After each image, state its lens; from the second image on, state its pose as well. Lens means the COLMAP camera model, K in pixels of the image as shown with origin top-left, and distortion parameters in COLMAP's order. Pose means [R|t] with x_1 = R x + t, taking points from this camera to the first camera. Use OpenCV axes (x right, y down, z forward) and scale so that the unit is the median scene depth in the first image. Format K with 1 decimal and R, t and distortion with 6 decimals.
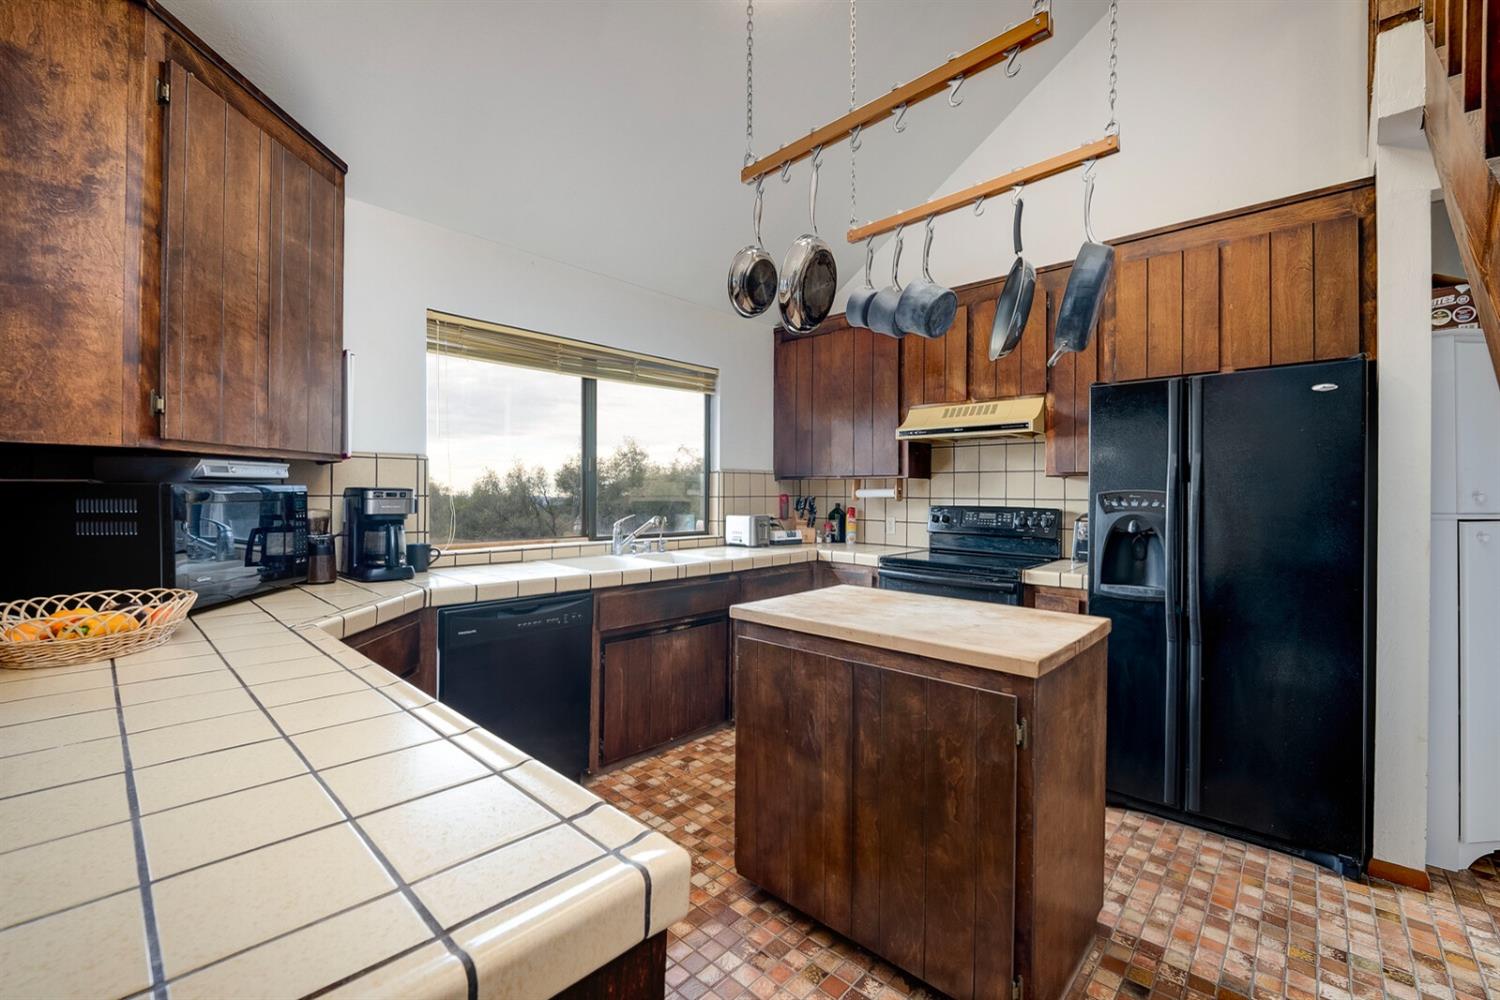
lens RADIAL K [[609.8, 0, 748.6], [0, 609.8, 493.2], [0, 0, 1]] dist [-0.010263, -0.000410]
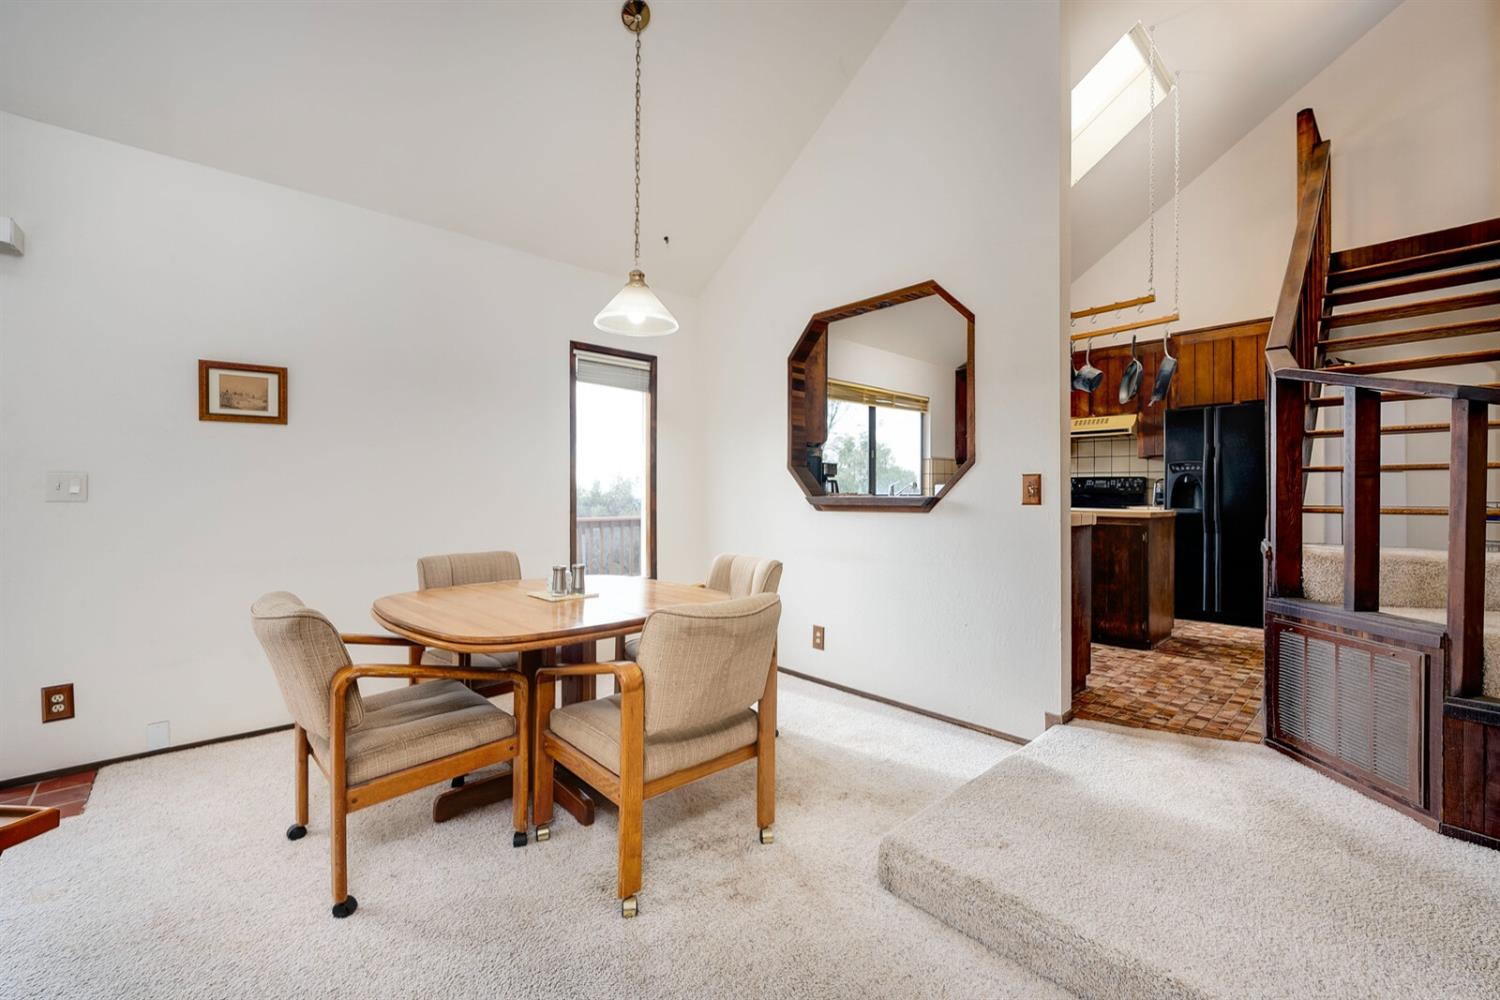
lens RADIAL K [[609.8, 0, 746.4], [0, 609.8, 495.8], [0, 0, 1]] dist [-0.010263, -0.000410]
pose [[0.996947, -0.004266, -0.077965, -0.543695], [0.004435, 0.999988, 0.001987, 0.077880], [0.077956, -0.002327, 0.996954, -0.910772]]
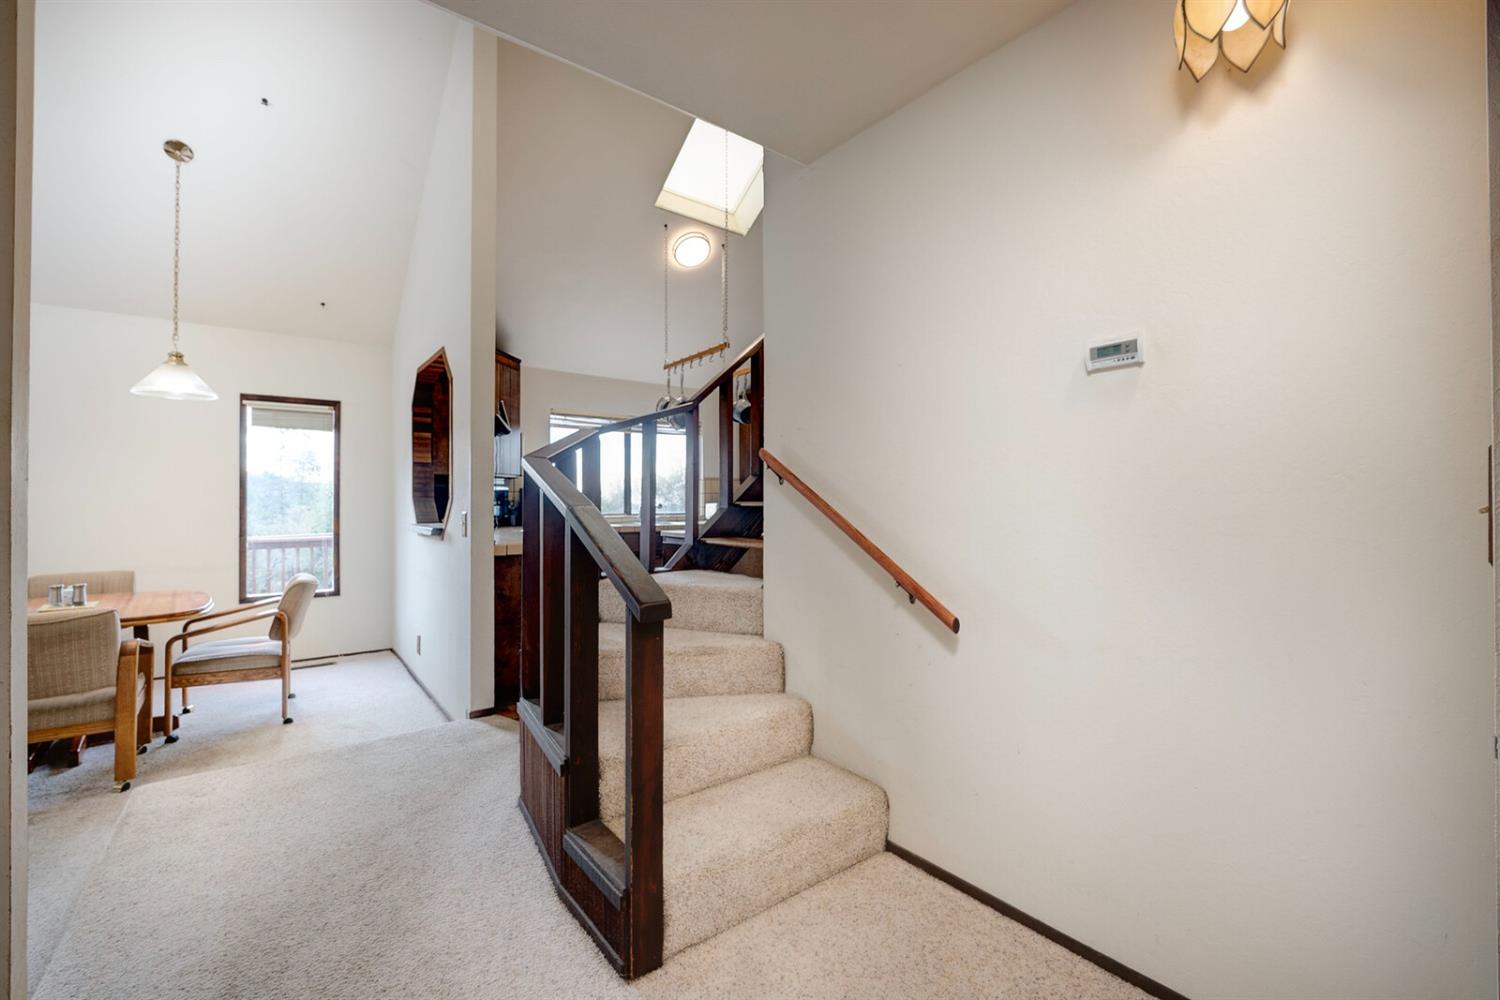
lens RADIAL K [[609.8, 0, 752.5], [0, 609.8, 497.7], [0, 0, 1]] dist [-0.010263, -0.000410]
pose [[0.986736, -0.003250, -0.162303, 0.502340], [0.003609, 0.999992, 0.001922, 0.020731], [0.162296, -0.002483, 0.986739, -0.969589]]
